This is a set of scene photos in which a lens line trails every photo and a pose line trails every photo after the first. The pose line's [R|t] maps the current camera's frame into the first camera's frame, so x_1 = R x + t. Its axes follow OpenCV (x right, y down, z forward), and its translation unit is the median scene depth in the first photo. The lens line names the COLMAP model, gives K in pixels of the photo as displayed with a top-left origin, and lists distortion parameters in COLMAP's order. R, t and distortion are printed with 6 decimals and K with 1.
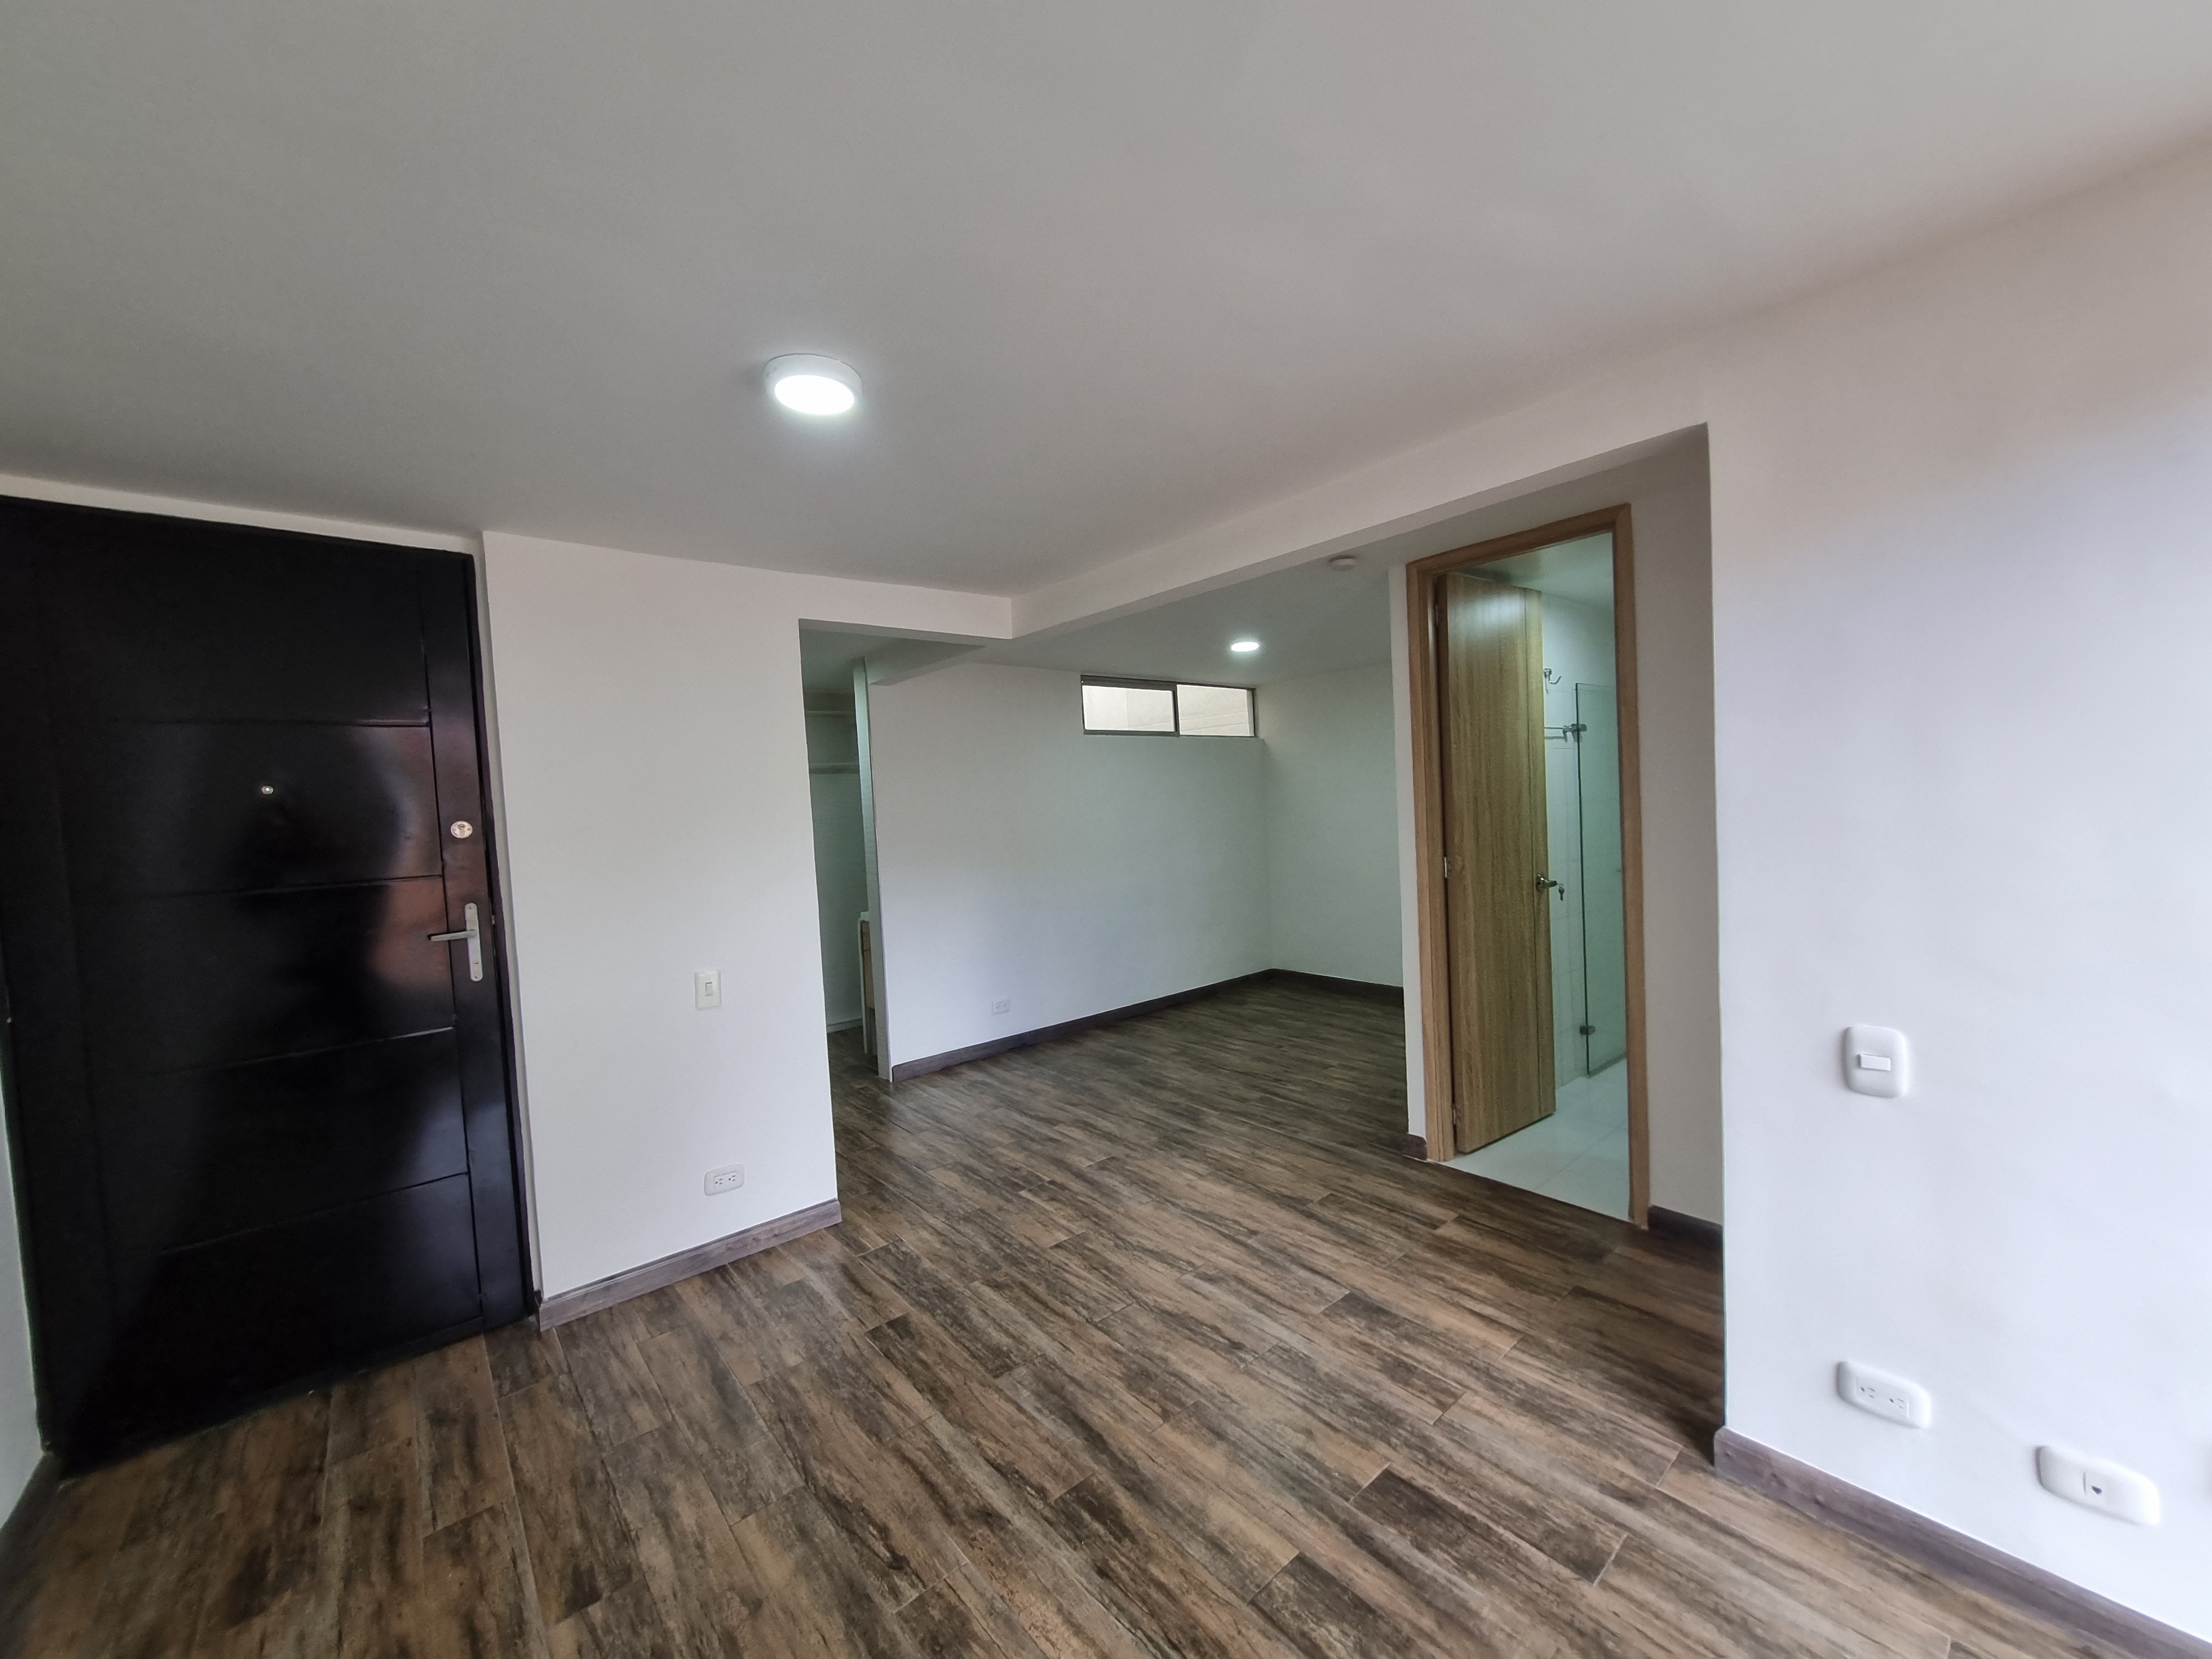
lens RADIAL K [[867.0, 0, 1126.6], [0, 867.0, 835.6], [0, 0, 1]] dist [-0.002240, -0.000488]
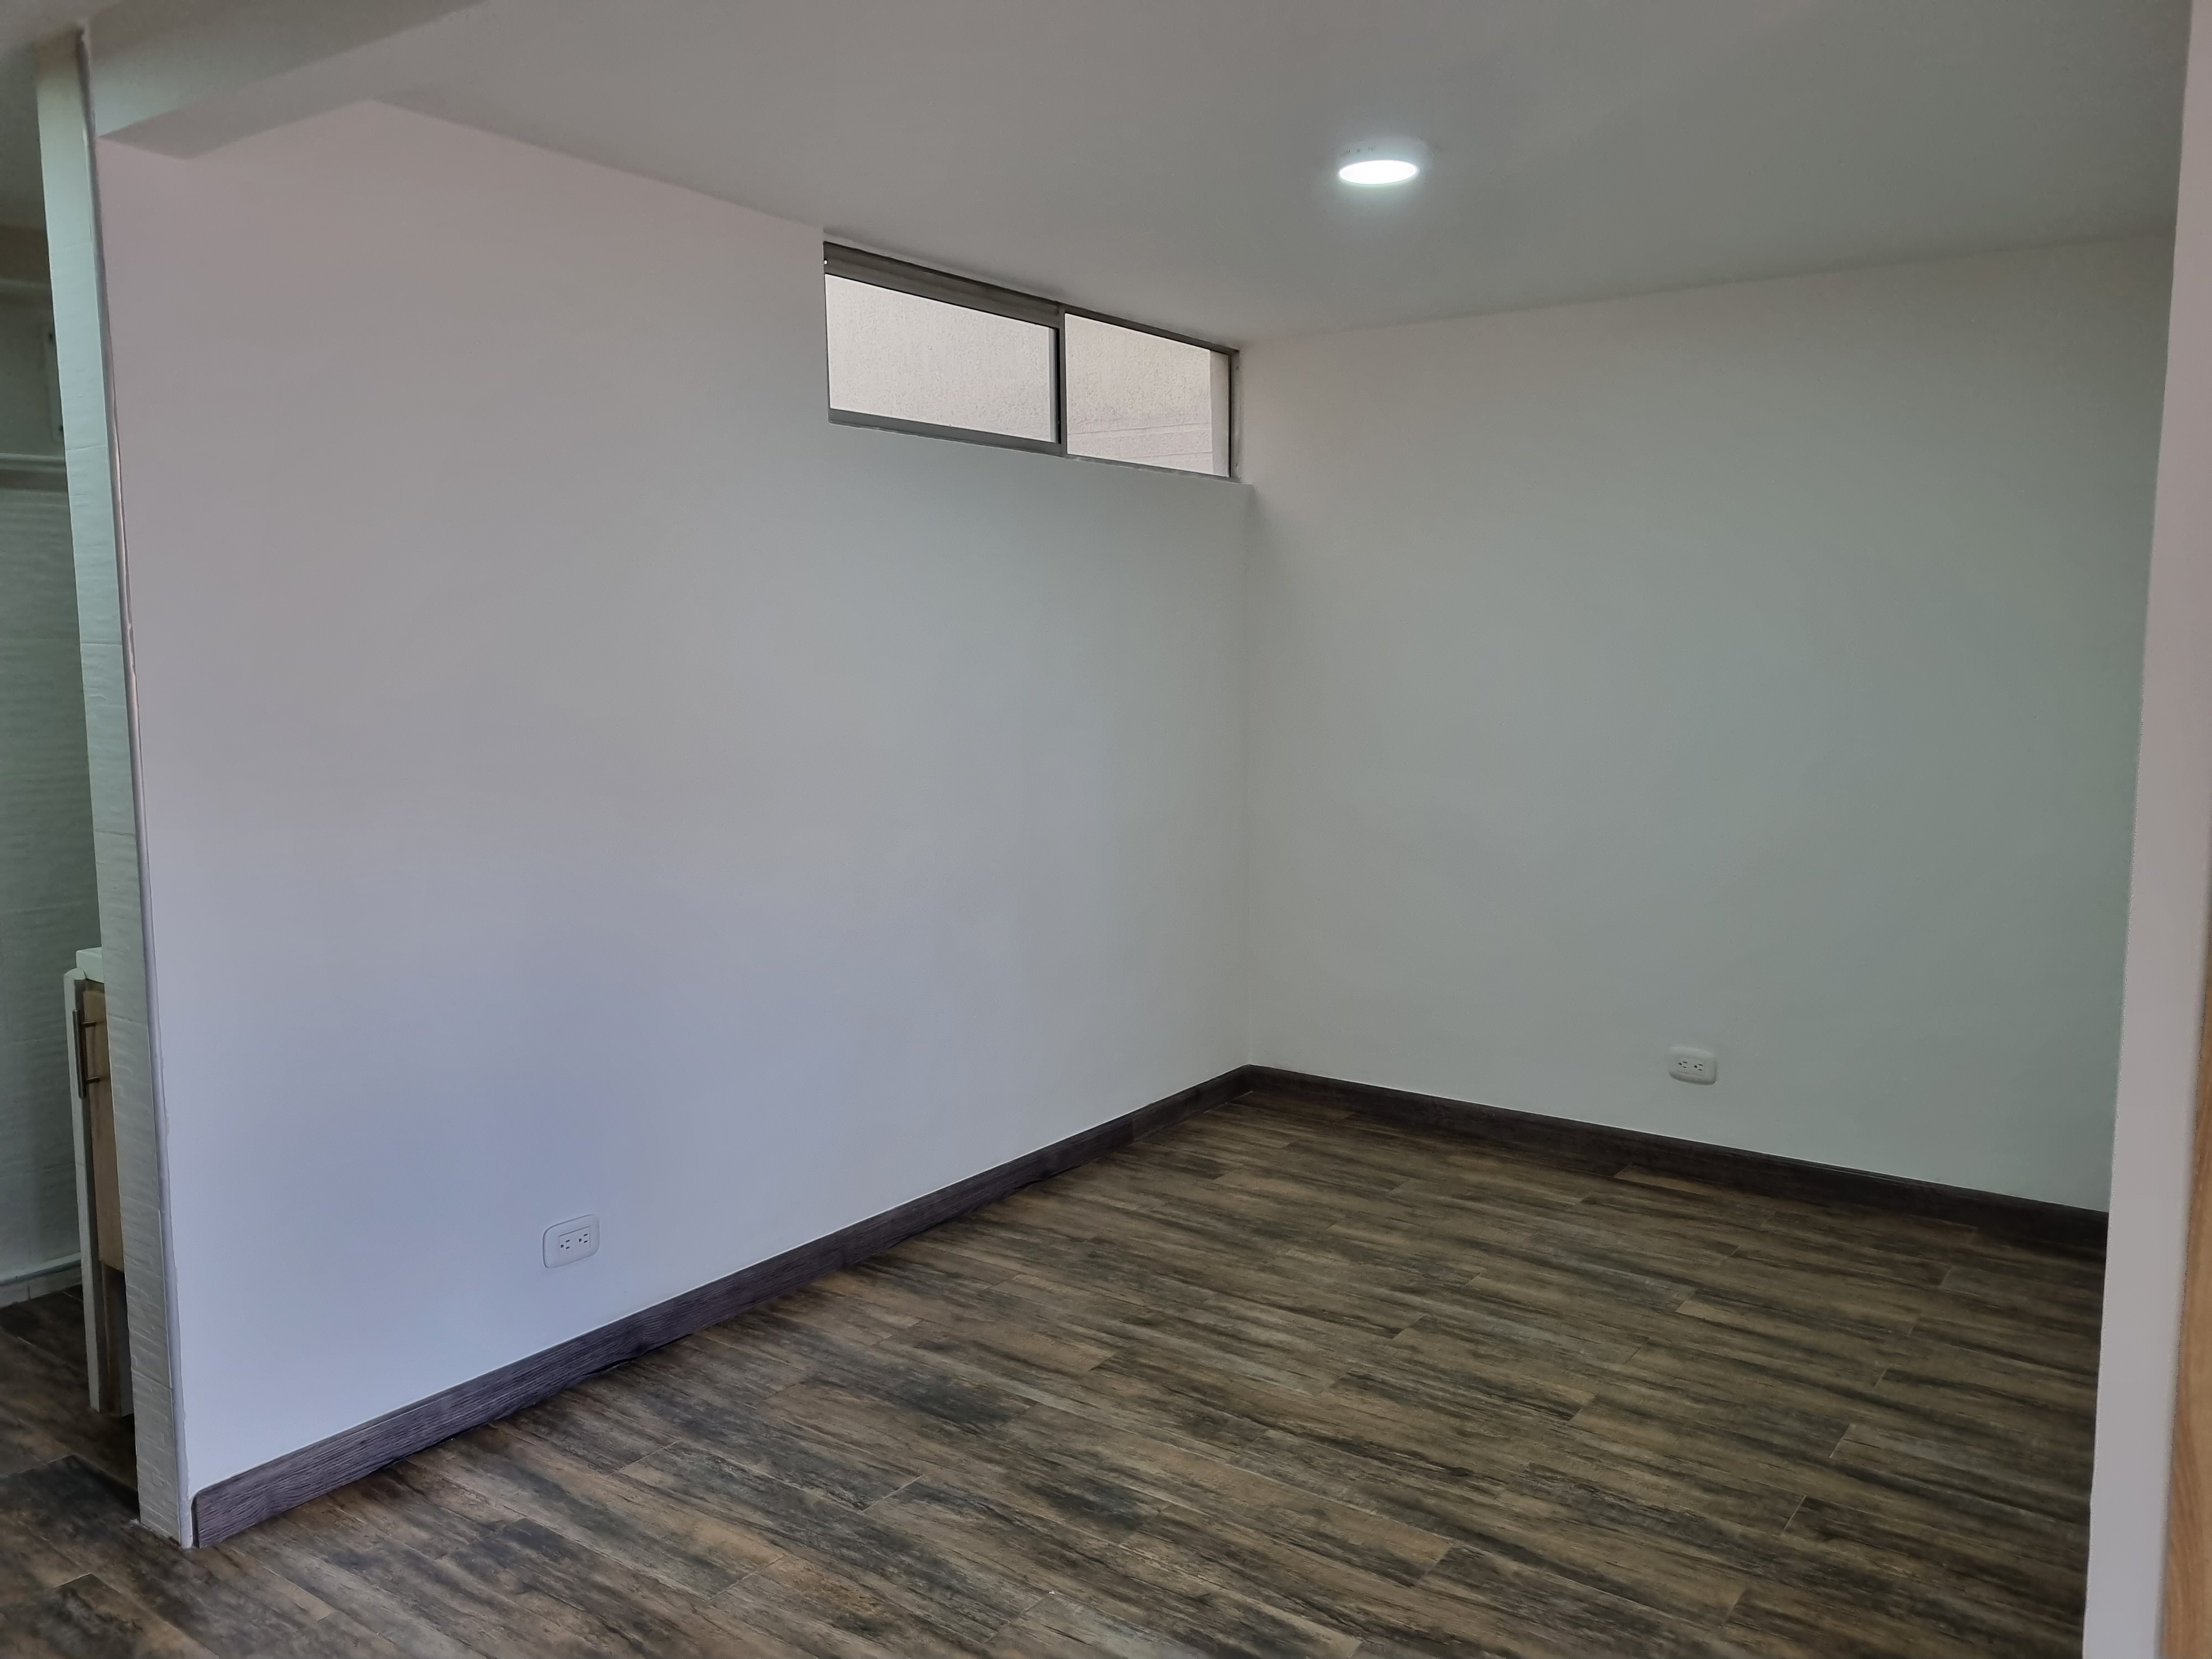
lens RADIAL K [[1685.4, 0, 1144.0], [0, 1685.4, 826.0], [0, 0, 1]] dist [0.036921, -0.002046]
pose [[0.968610, 0.018977, 0.247859, -0.177776], [-0.036410, 0.997159, 0.065941, -0.015049], [-0.245904, -0.072896, 0.966549, 0.632247]]
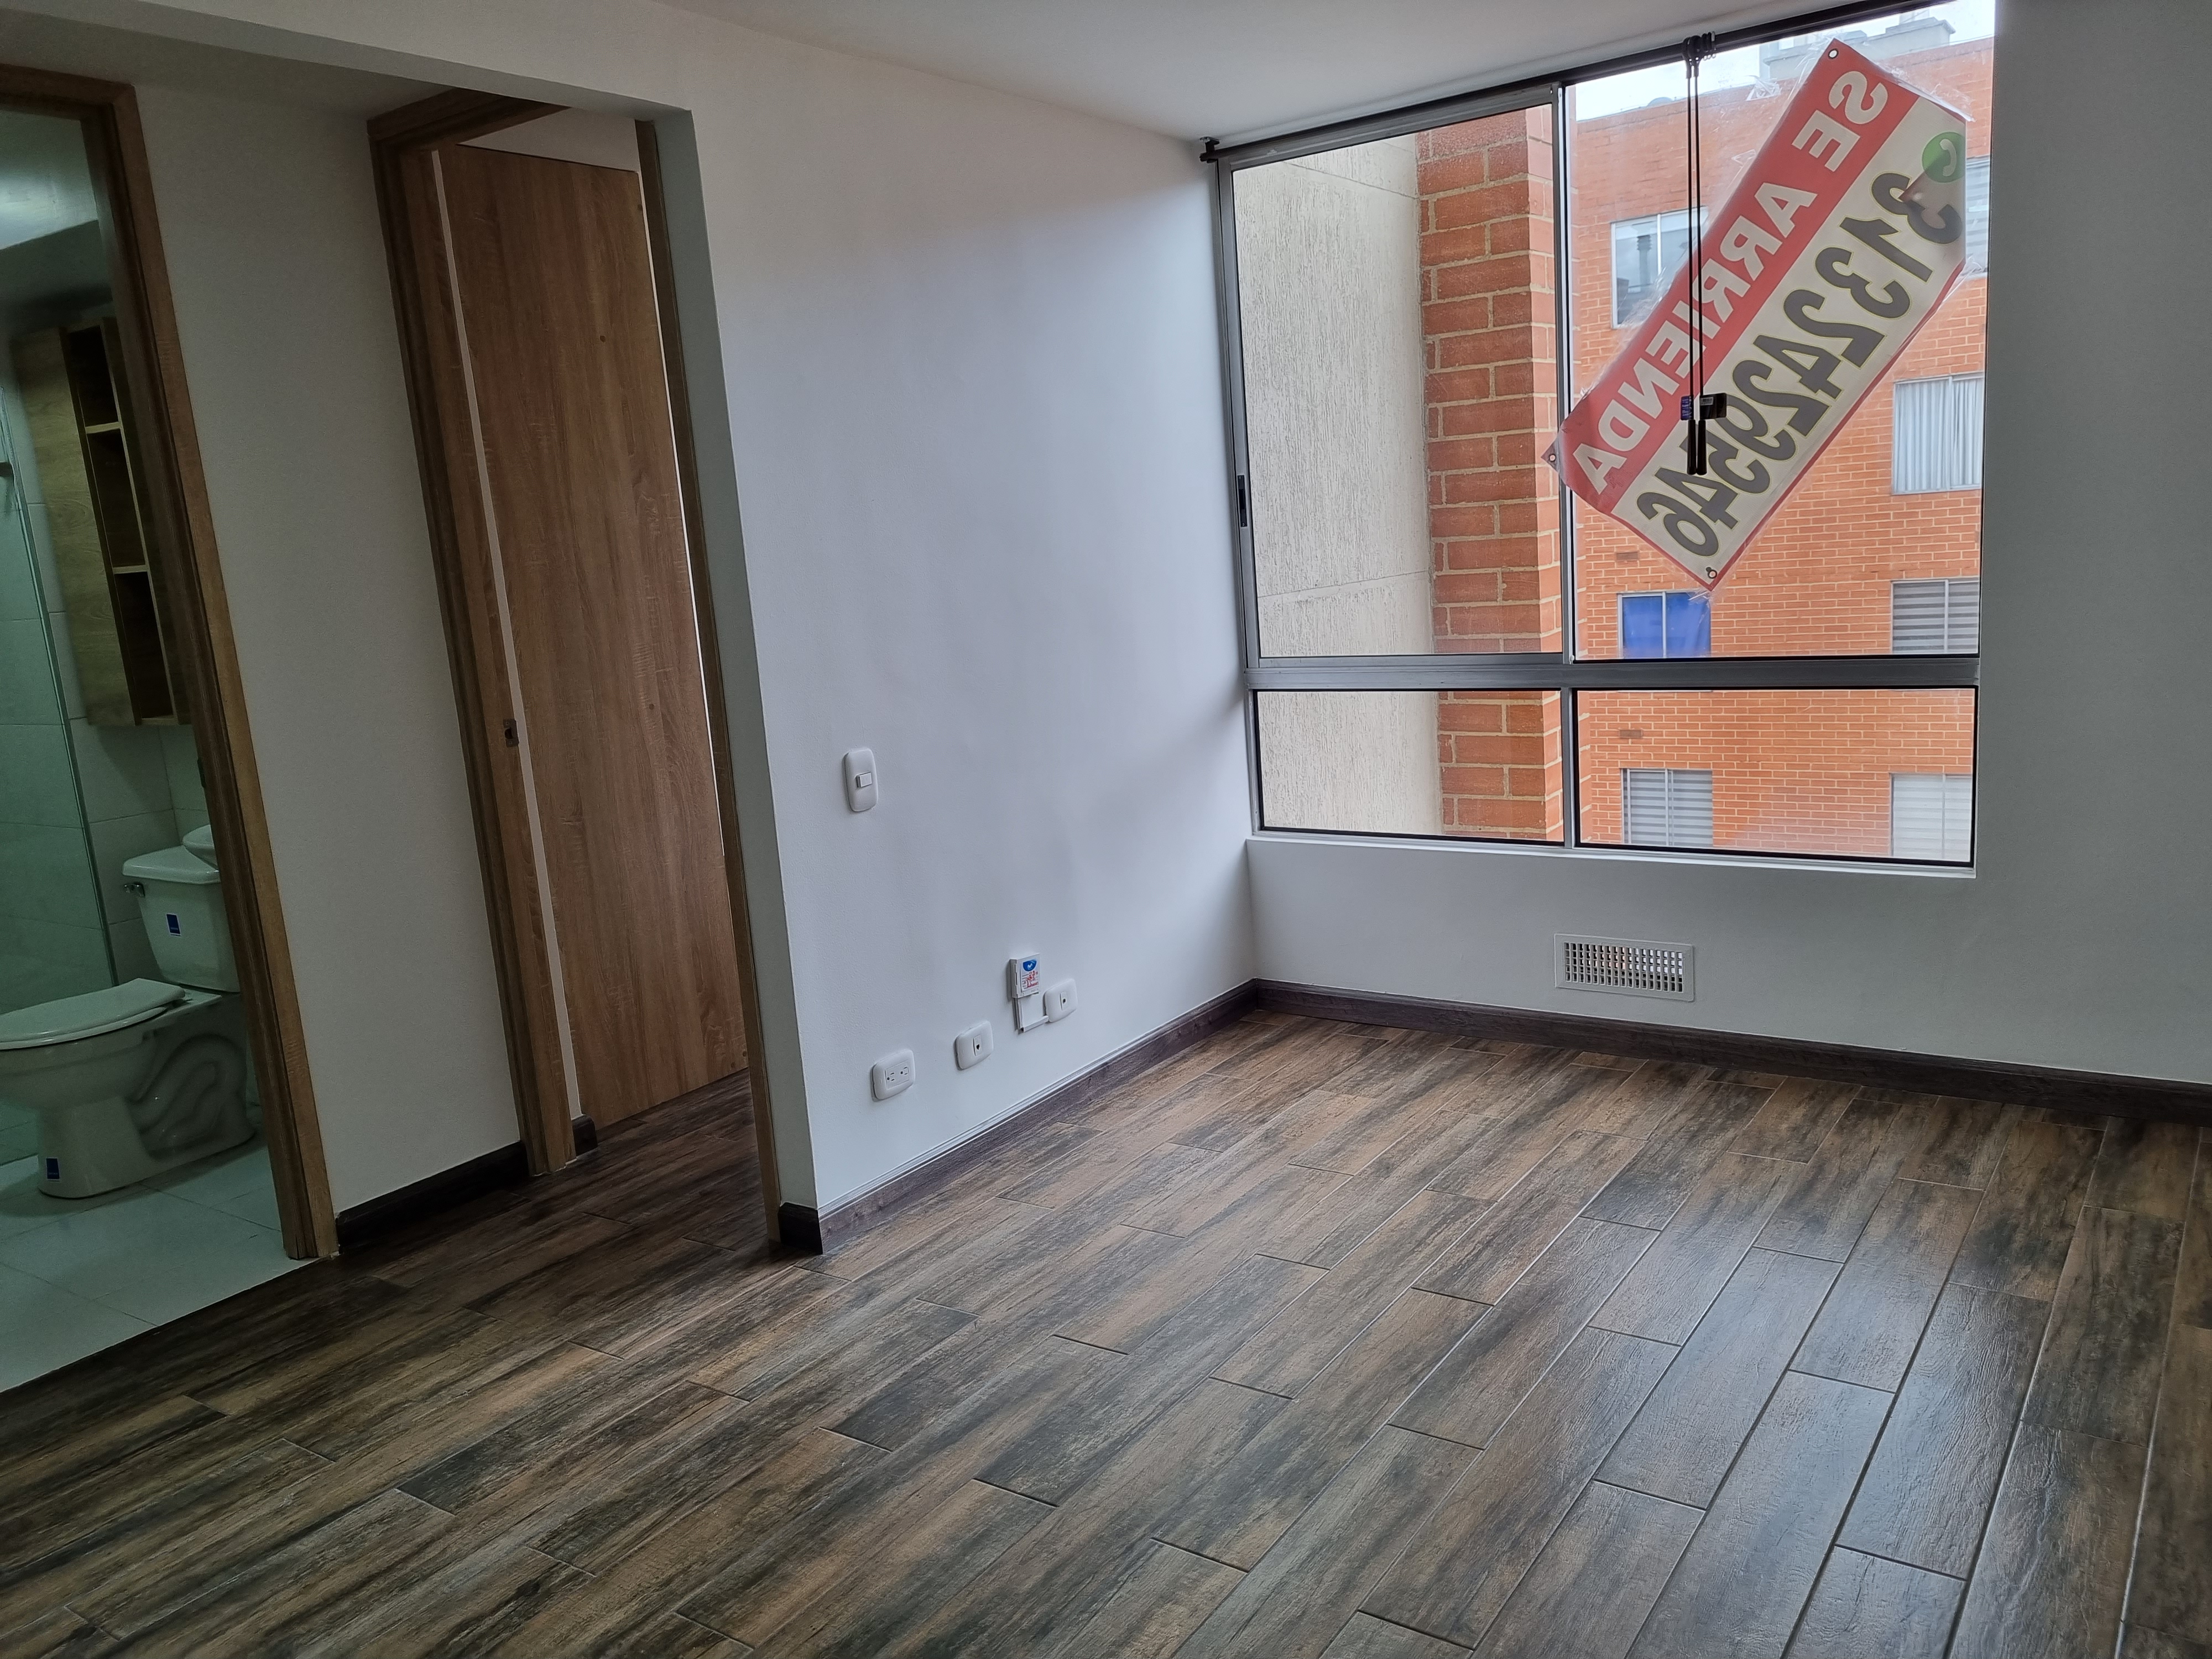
lens RADIAL K [[1687.4, 0, 1131.1], [0, 1687.4, 824.3], [0, 0, 1]] dist [0.038054, -0.033493]
pose [[-0.250388, -0.108719, 0.962022, -0.729615], [0.128634, 0.981129, 0.144358, 0.030108], [-0.959562, 0.159895, -0.231678, 0.664005]]
